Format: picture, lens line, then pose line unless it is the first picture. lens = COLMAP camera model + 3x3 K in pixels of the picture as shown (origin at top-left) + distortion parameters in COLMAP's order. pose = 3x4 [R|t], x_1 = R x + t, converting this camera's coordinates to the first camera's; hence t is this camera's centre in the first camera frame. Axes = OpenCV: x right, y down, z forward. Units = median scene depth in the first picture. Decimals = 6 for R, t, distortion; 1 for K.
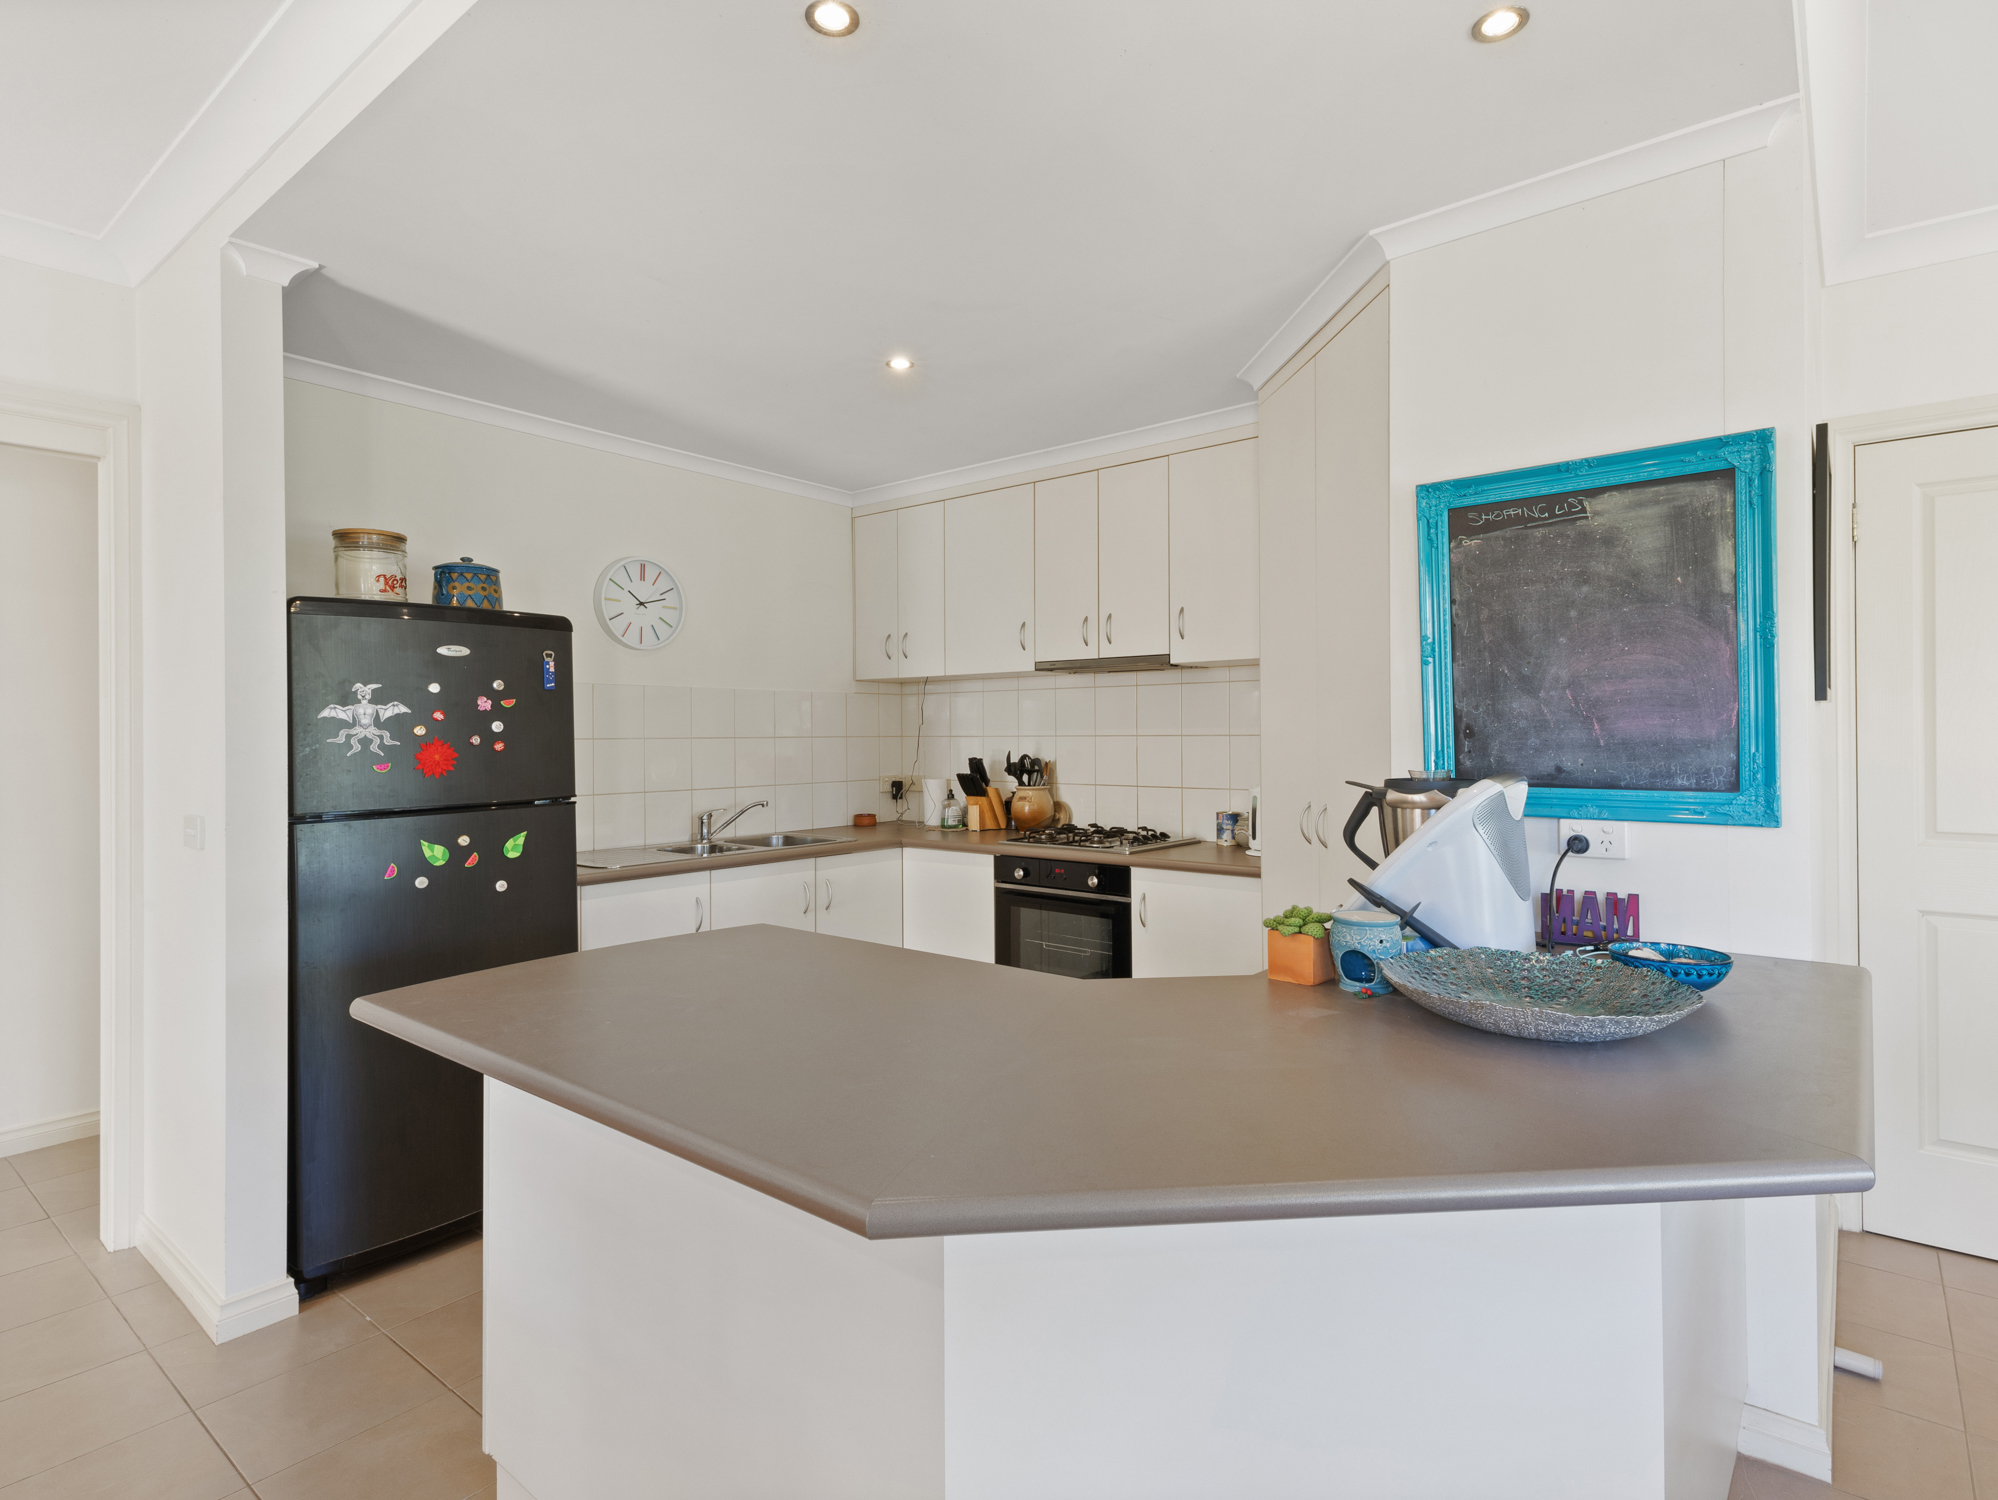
lens RADIAL K [[1021.2, 0, 1001.2], [0, 1021.2, 741.9], [0, 0, 1]] dist [0.000633, 0.000045]
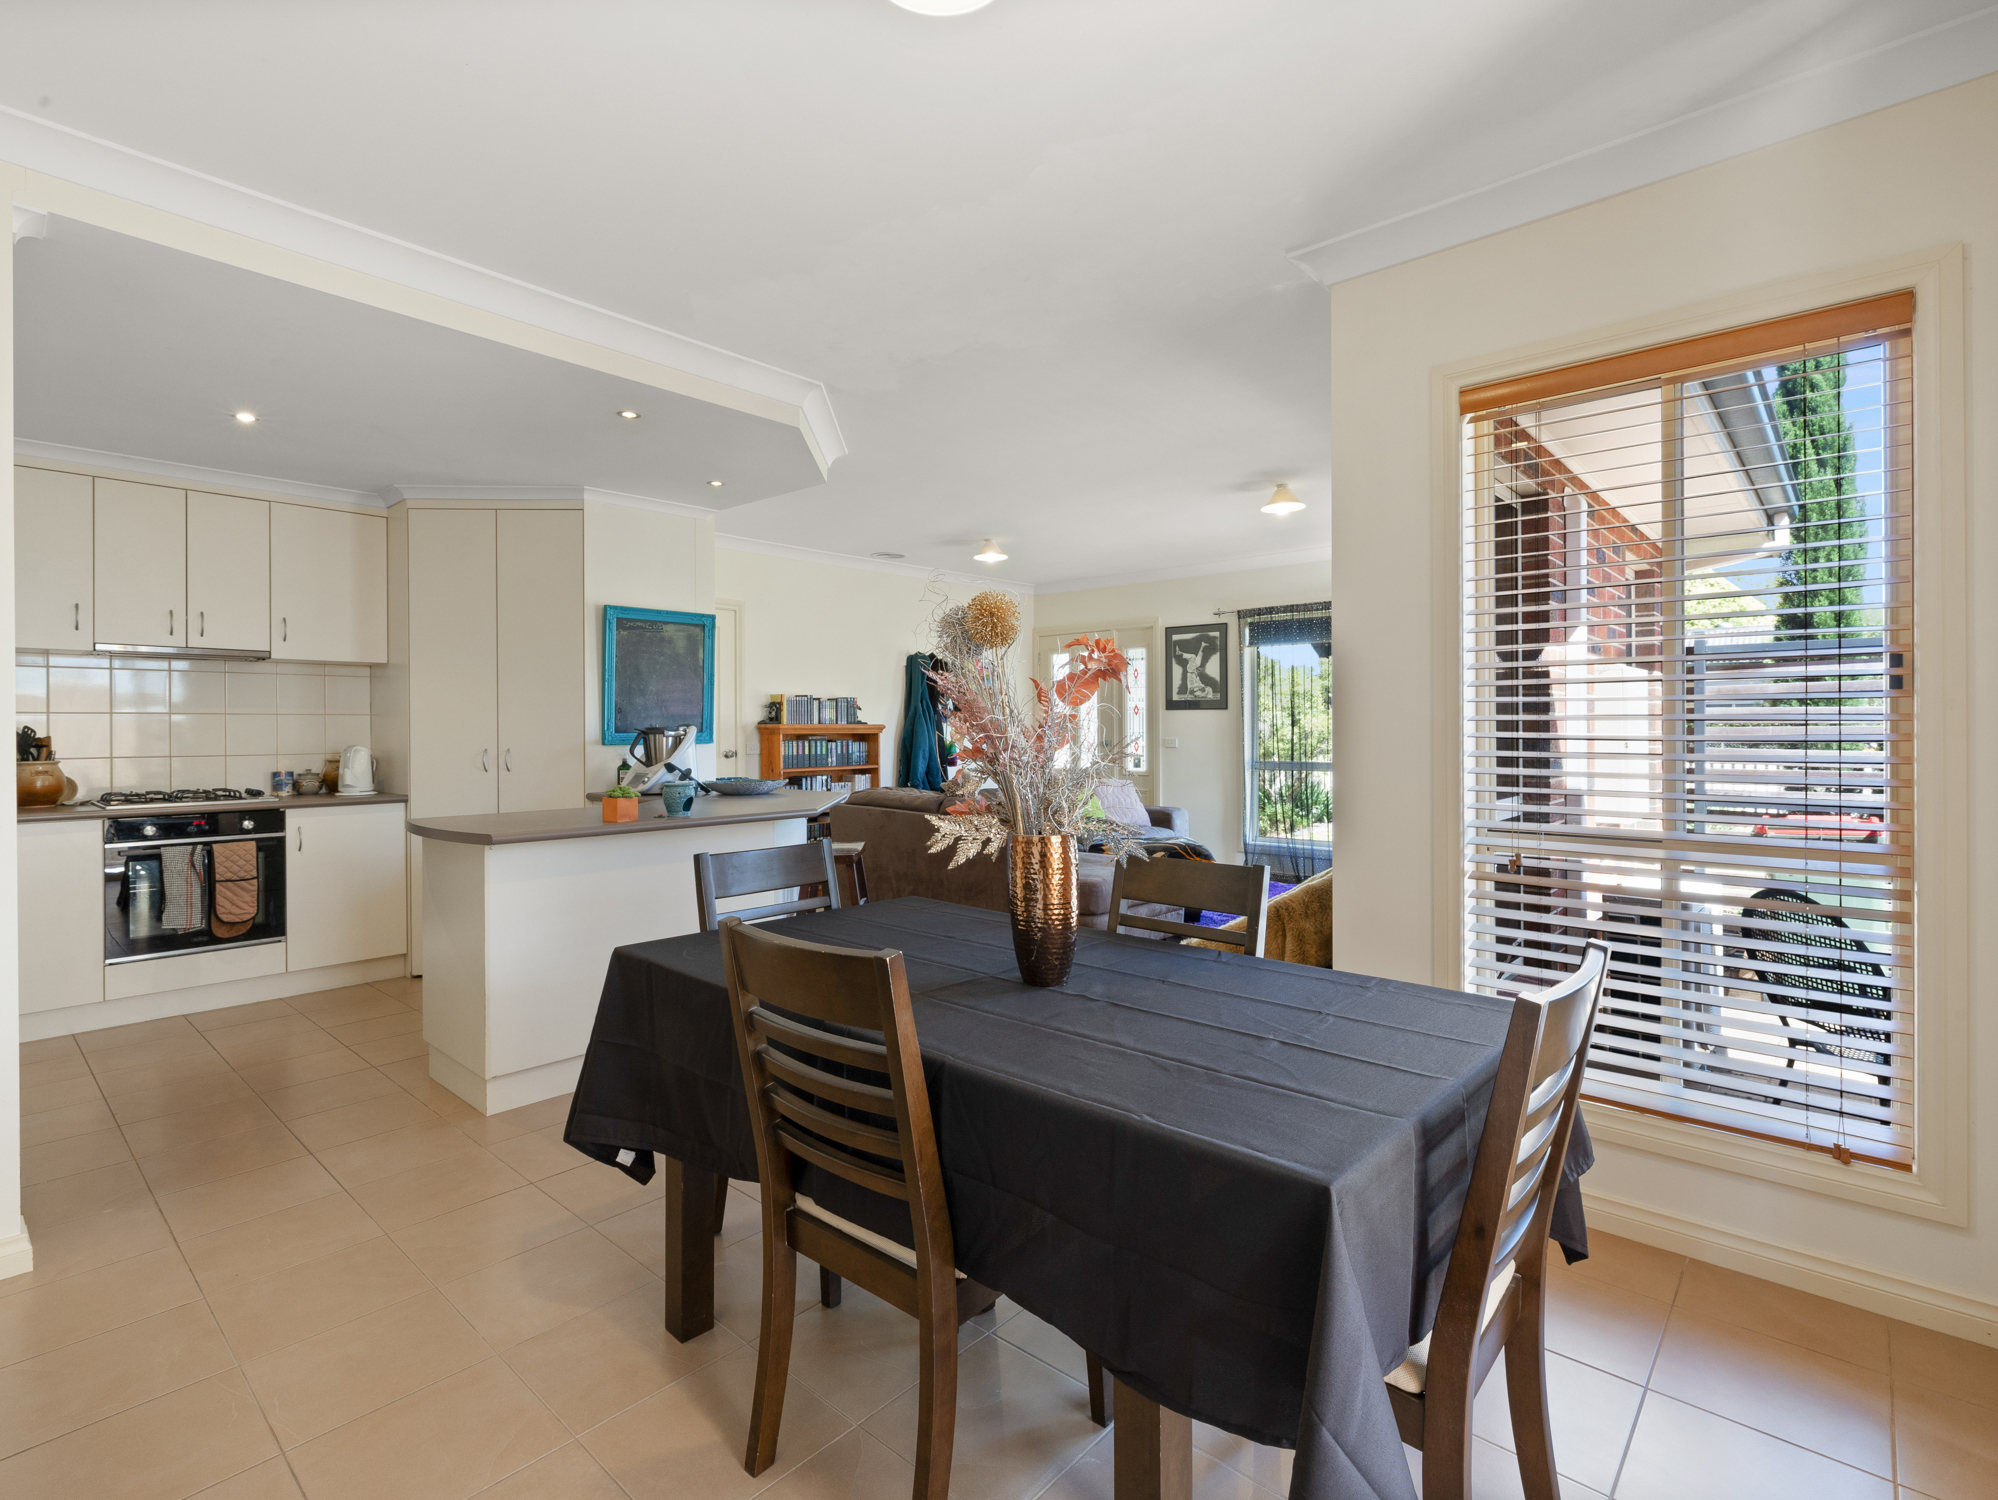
lens RADIAL K [[953.6, 0, 1004.3], [0, 953.6, 734.7], [0, 0, 1]] dist [0.001997, 0.000641]
pose [[0.051942, 0.000197, 0.998650, -1.793289], [0.012379, 0.999923, -0.000841, 0.061380], [-0.998573, 0.012406, 0.051936, -0.020158]]
